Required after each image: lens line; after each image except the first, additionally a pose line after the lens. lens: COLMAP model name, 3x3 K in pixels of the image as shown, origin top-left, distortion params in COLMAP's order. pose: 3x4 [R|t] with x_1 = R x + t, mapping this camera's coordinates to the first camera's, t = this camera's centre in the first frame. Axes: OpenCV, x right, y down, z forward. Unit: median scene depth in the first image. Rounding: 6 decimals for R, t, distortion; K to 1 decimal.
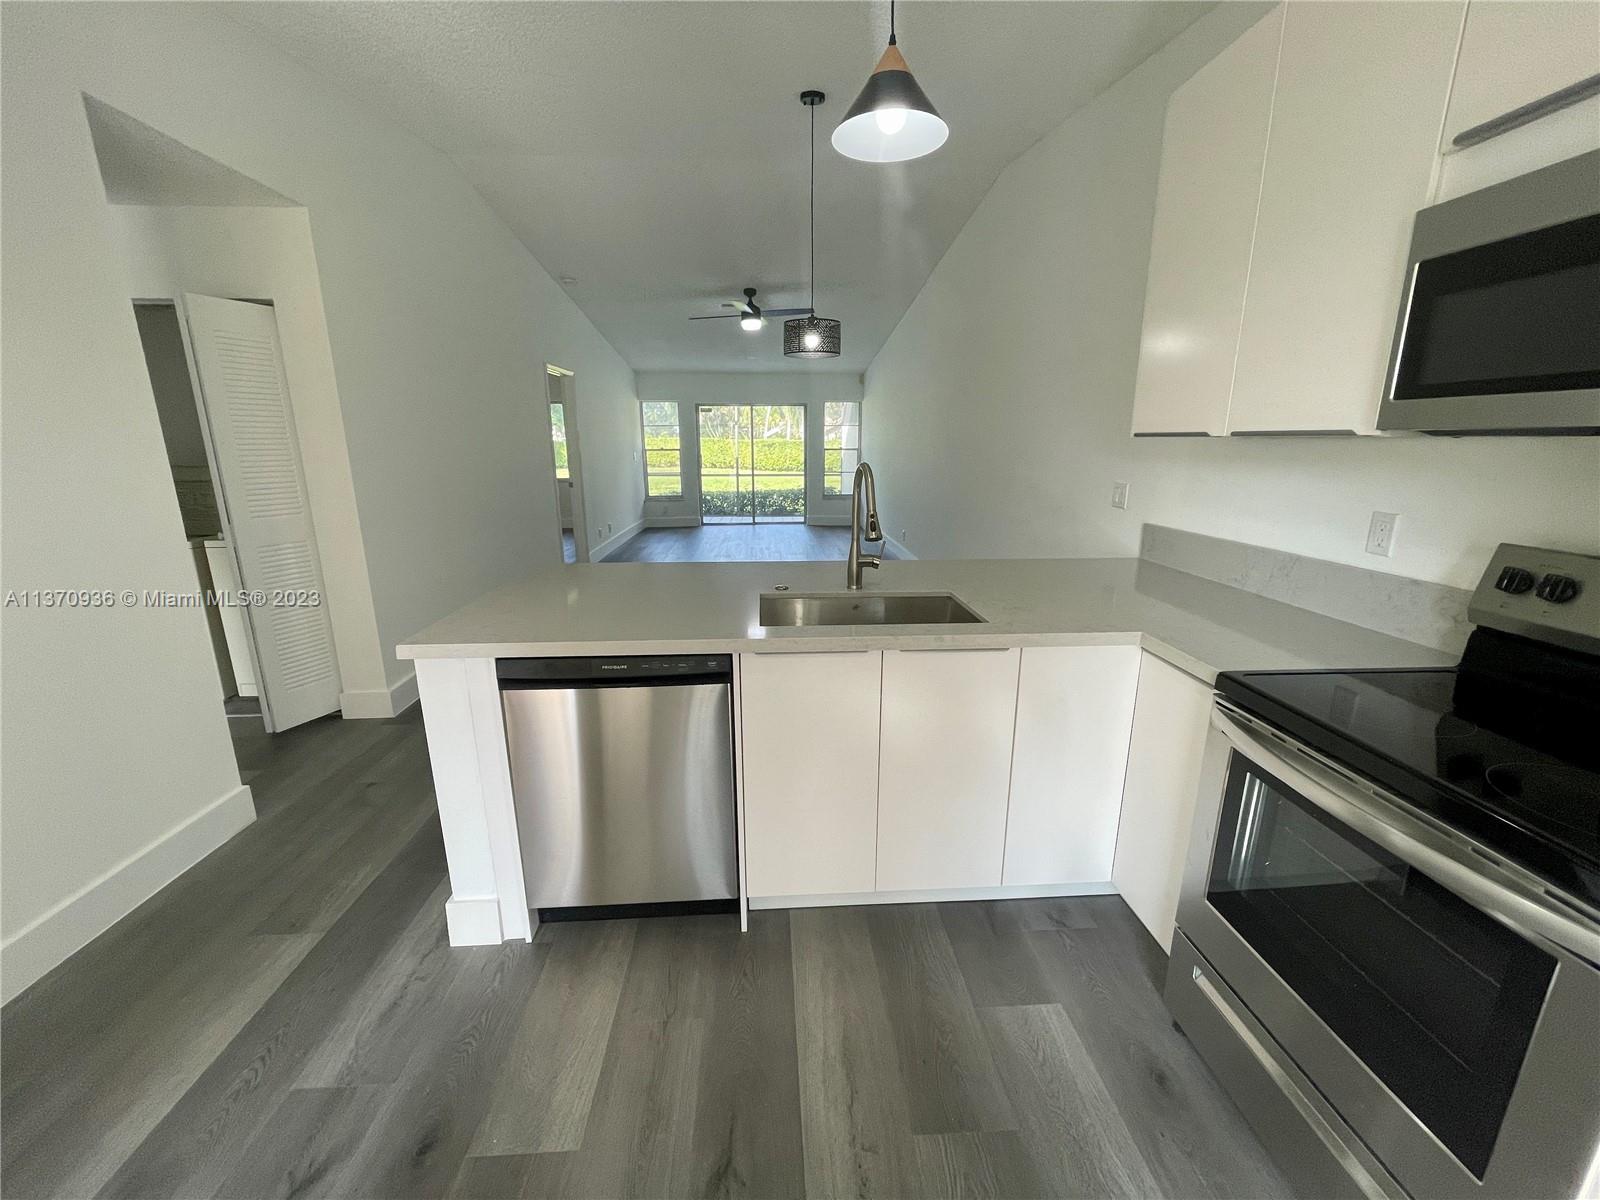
lens RADIAL K [[643.5, 0, 798.4], [0, 643.5, 603.3], [0, 0, 1]] dist [-0.006251, -0.001382]
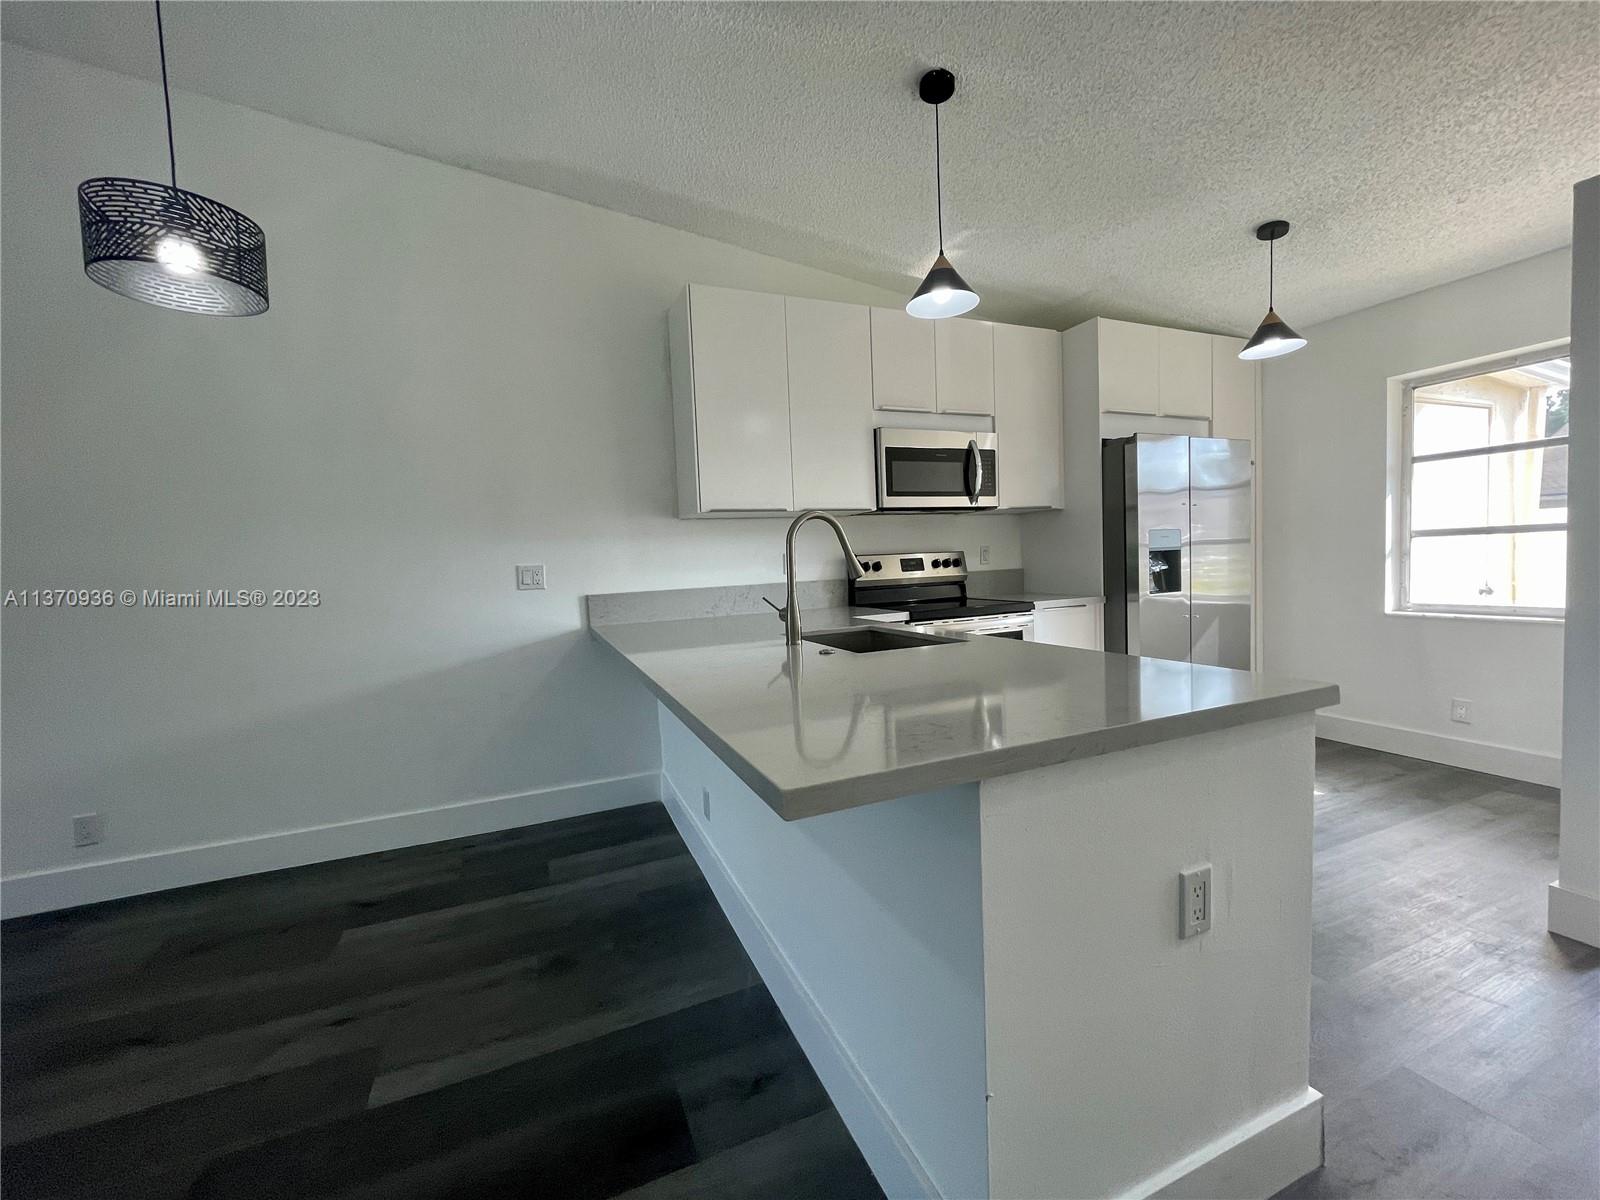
lens RADIAL K [[643.5, 0, 803.4], [0, 643.5, 596.7], [0, 0, 1]] dist [-0.006251, -0.001382]
pose [[-0.351652, -0.043129, 0.935137, -0.190451], [0.272367, 0.951009, 0.146283, -0.055578], [-0.895632, 0.306141, -0.322677, 0.310114]]
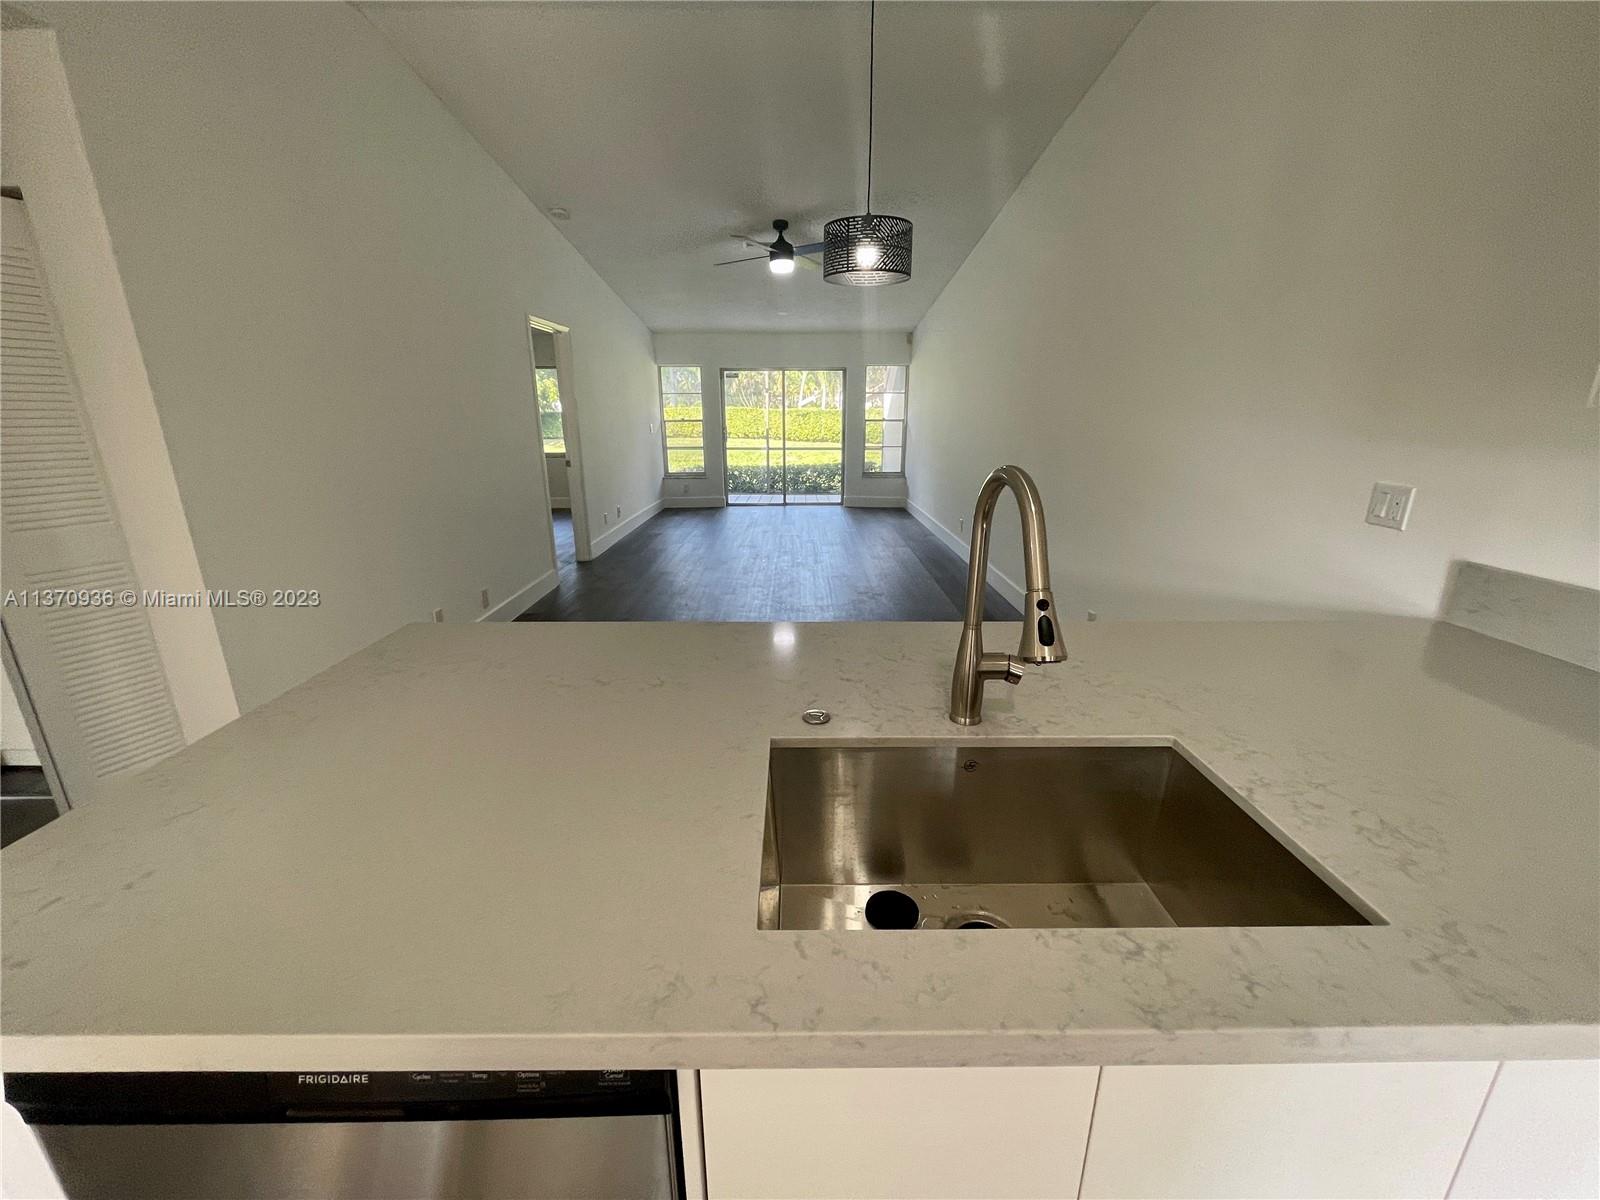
lens RADIAL K [[643.5, 0, 804.0], [0, 643.5, 602.9], [0, 0, 1]] dist [-0.006251, -0.001382]
pose [[0.999036, 0.012744, -0.042014, -0.003908], [-0.010883, 0.998963, 0.044214, -0.032286], [0.042534, -0.043714, 0.998138, 0.125383]]
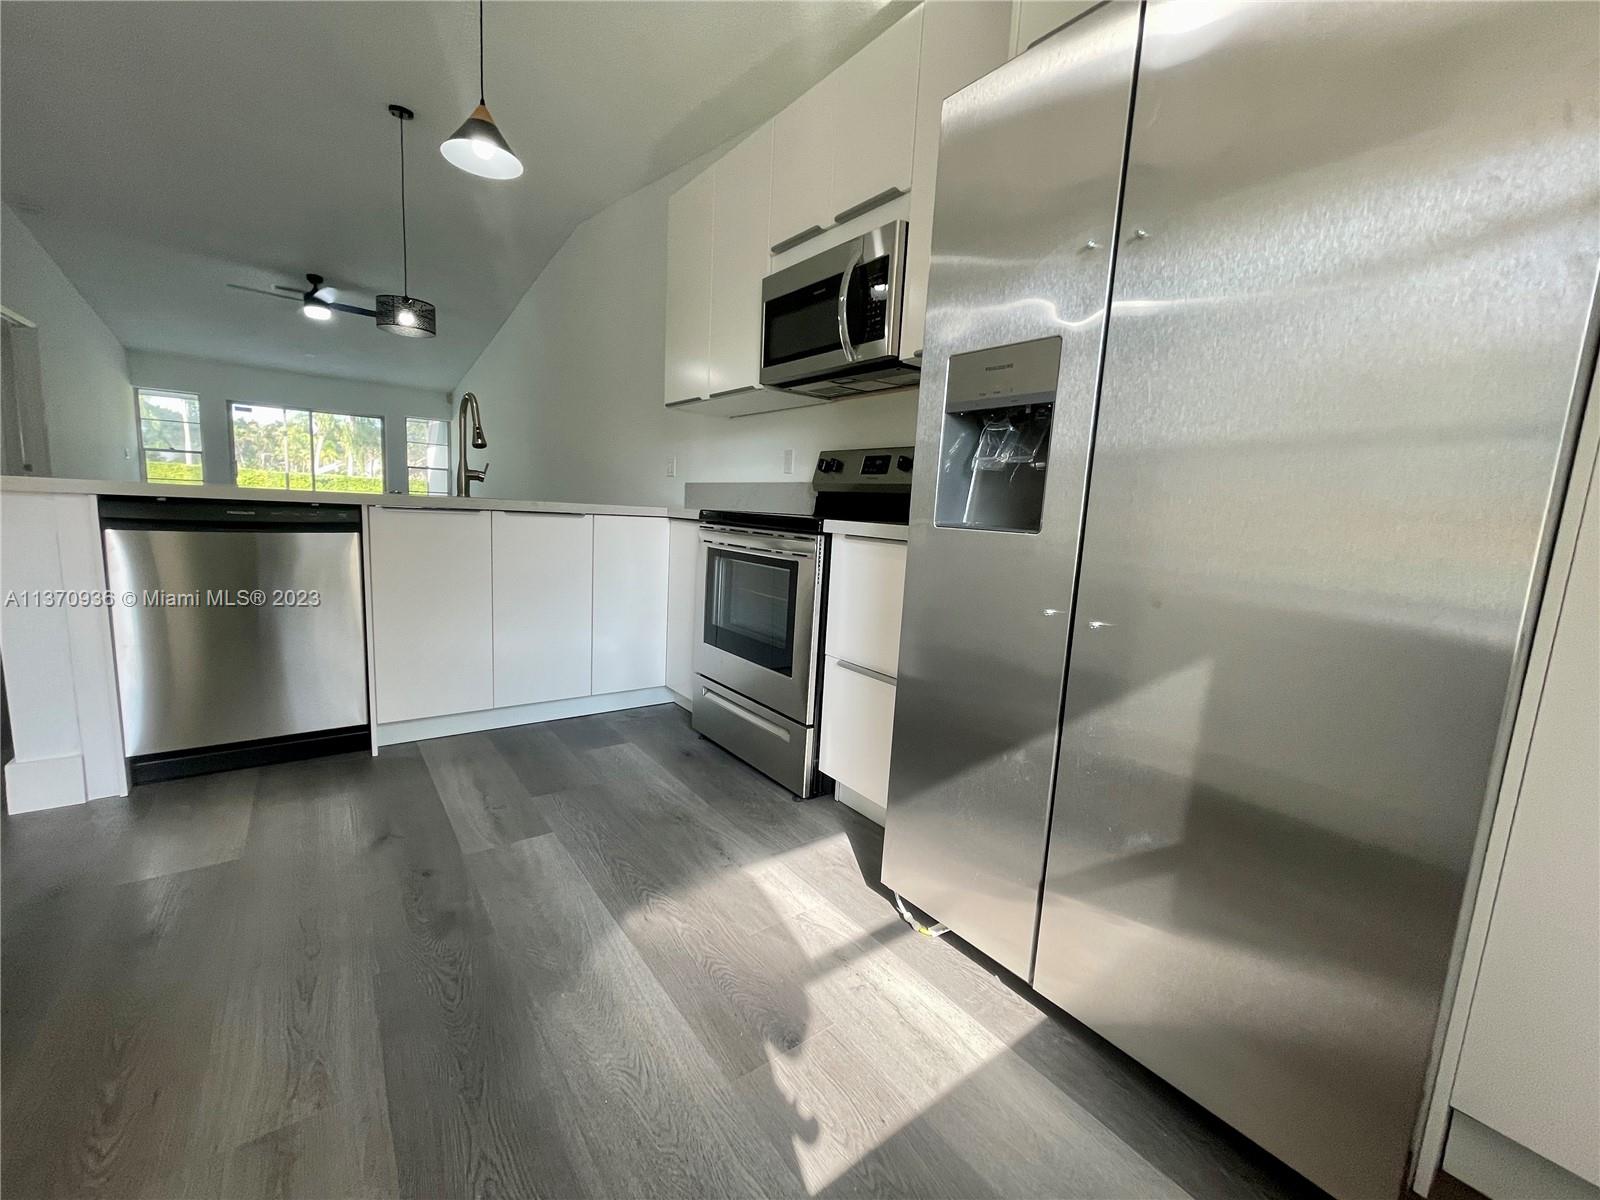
lens RADIAL K [[643.5, 0, 804.3], [0, 643.5, 602.9], [0, 0, 1]] dist [-0.006251, -0.001382]
pose [[0.825922, -0.031951, 0.562879, -0.018517], [0.081021, 0.994756, -0.062417, 0.077010], [-0.557933, 0.097156, 0.824179, -0.093510]]
